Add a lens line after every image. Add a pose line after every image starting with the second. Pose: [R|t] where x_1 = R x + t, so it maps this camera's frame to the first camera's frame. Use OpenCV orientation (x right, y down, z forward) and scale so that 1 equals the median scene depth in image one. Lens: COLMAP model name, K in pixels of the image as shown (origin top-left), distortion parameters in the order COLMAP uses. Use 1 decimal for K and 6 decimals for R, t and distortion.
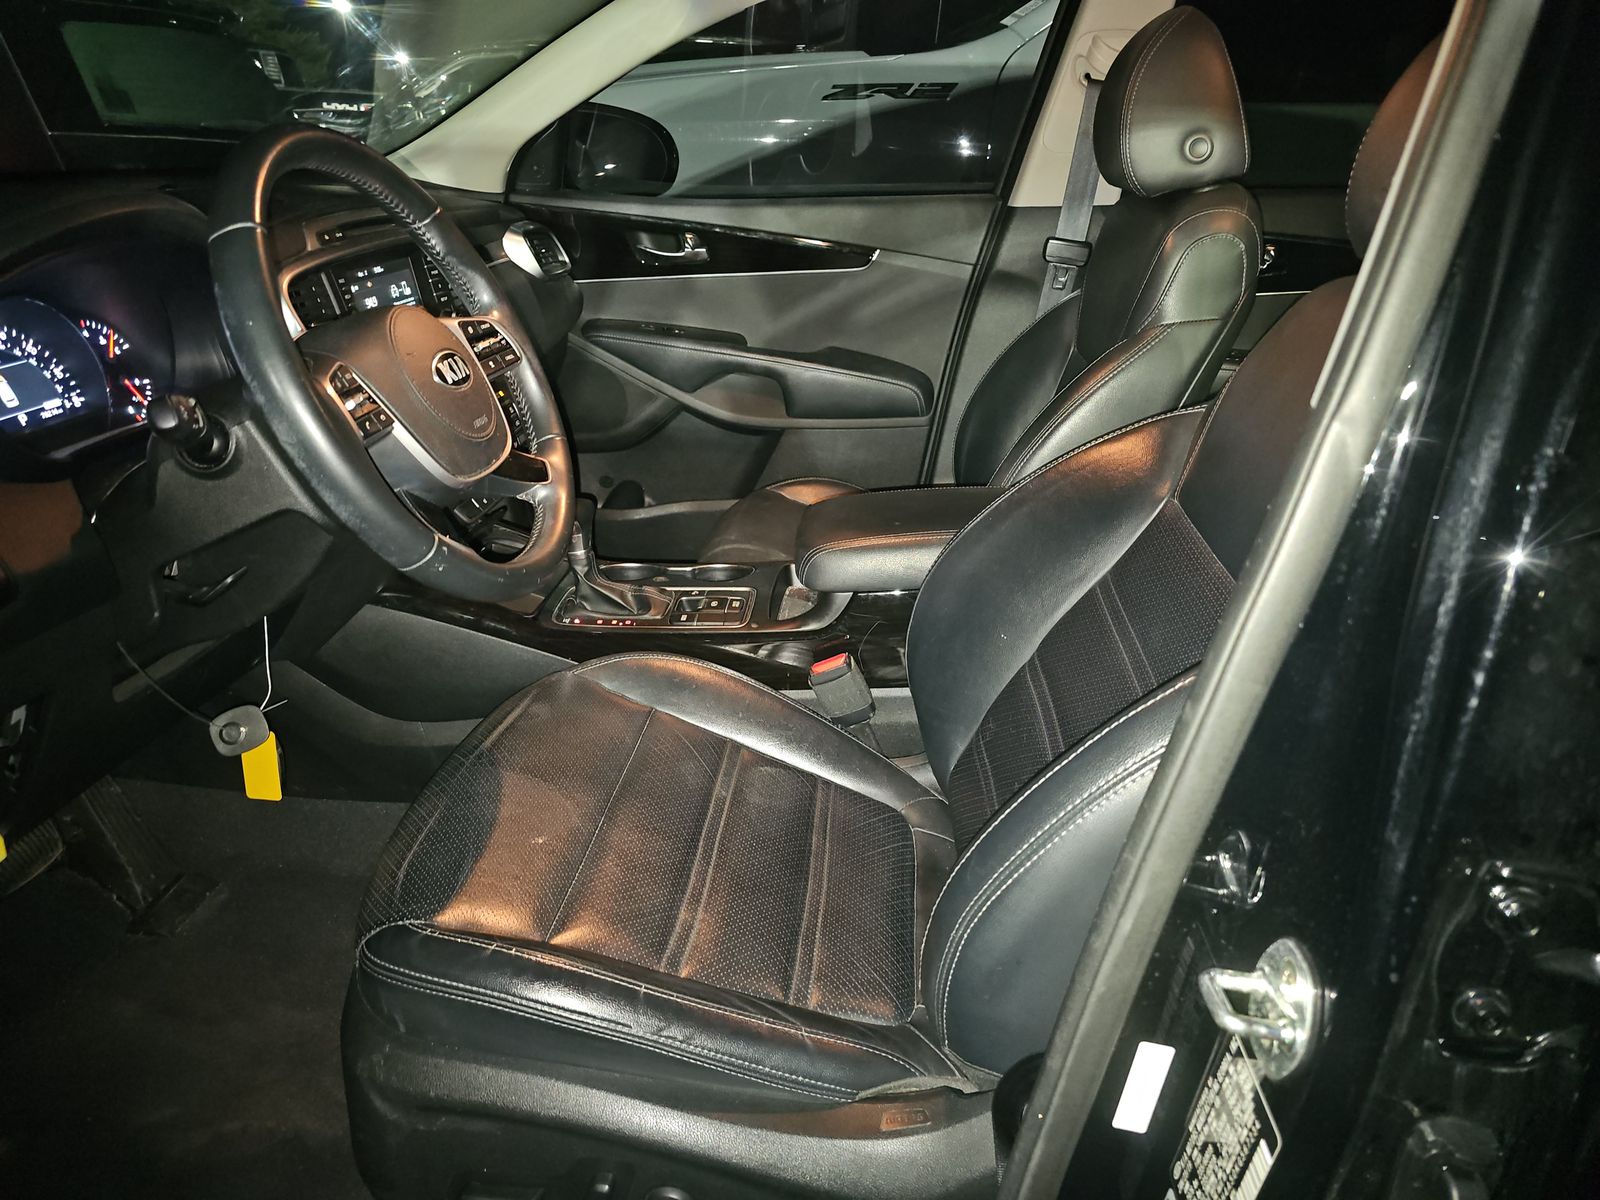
lens RADIAL K [[1085.0, 0, 800.0], [0, 1085.0, 600.0], [0, 0, 1]] dist [0.040117, 0.000077]
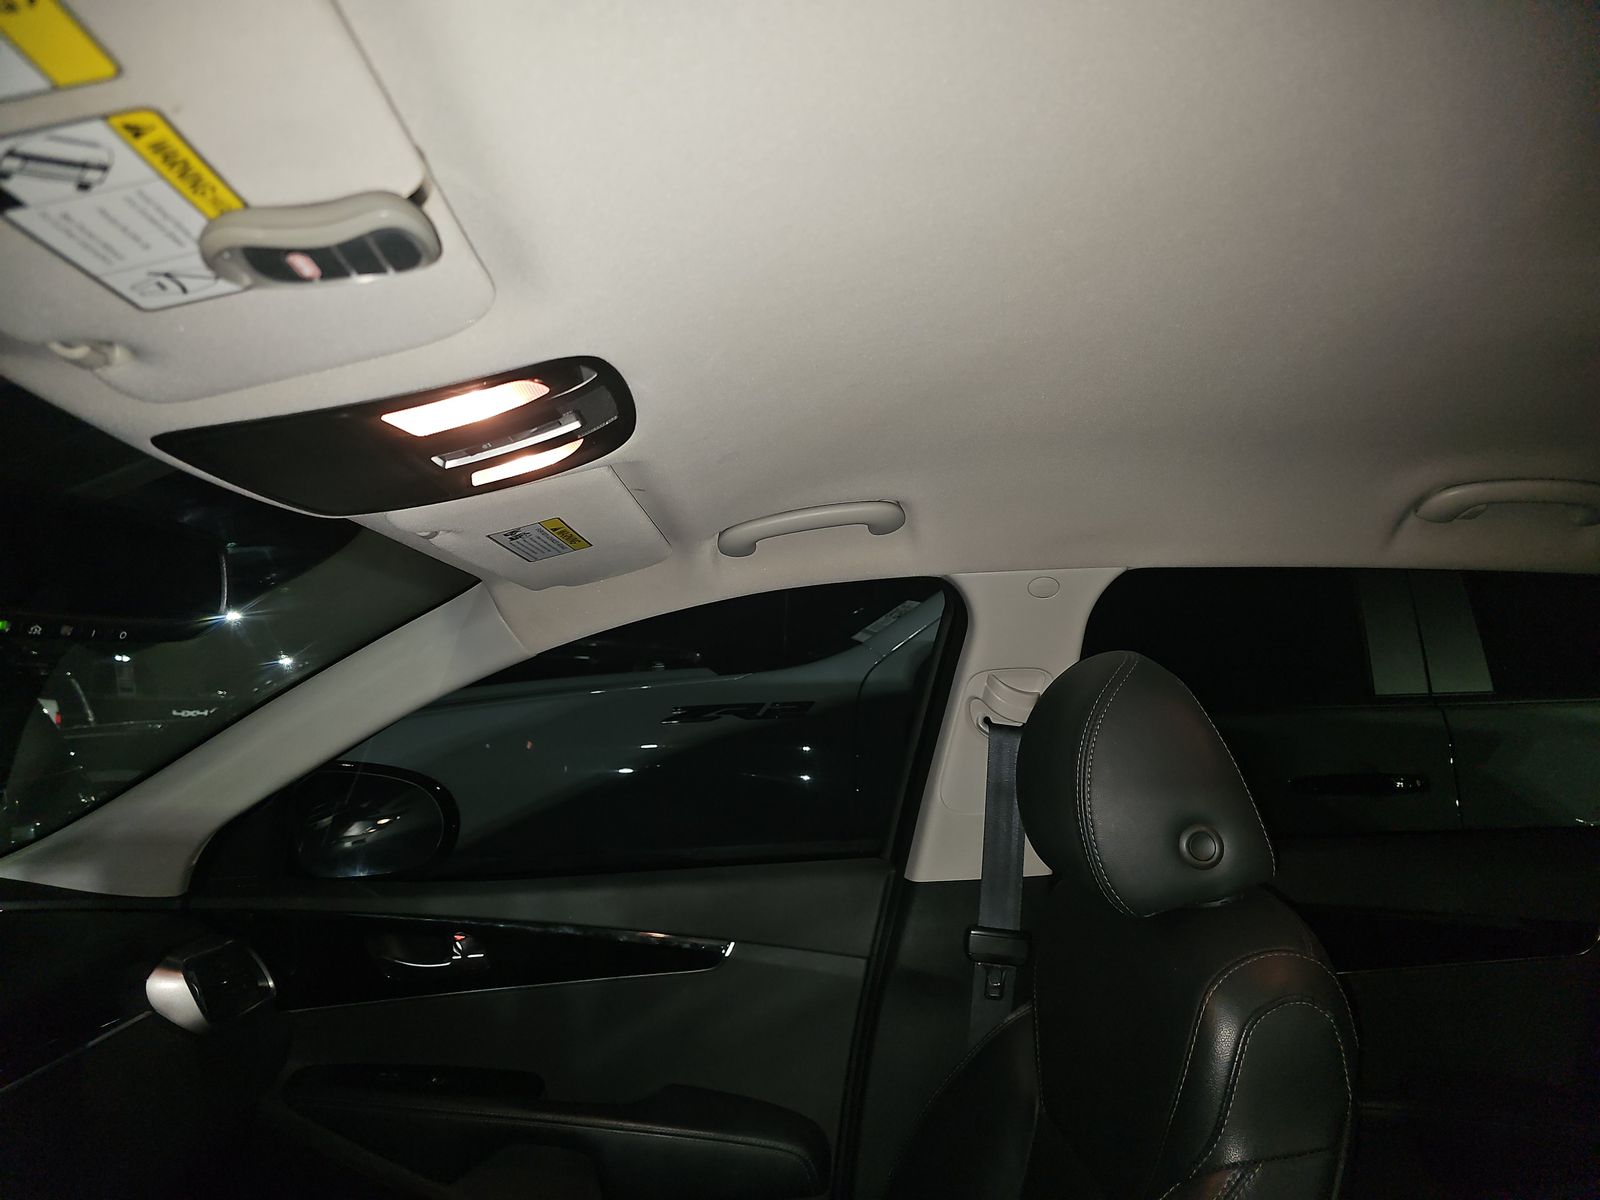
lens RADIAL K [[1085.0, 0, 800.0], [0, 1085.0, 600.0], [0, 0, 1]] dist [0.040117, 0.000077]
pose [[0.991719, -0.023412, 0.126275, 0.032273], [0.081132, 0.876404, -0.474693, -0.178069], [-0.099554, 0.481007, 0.871046, 0.273703]]
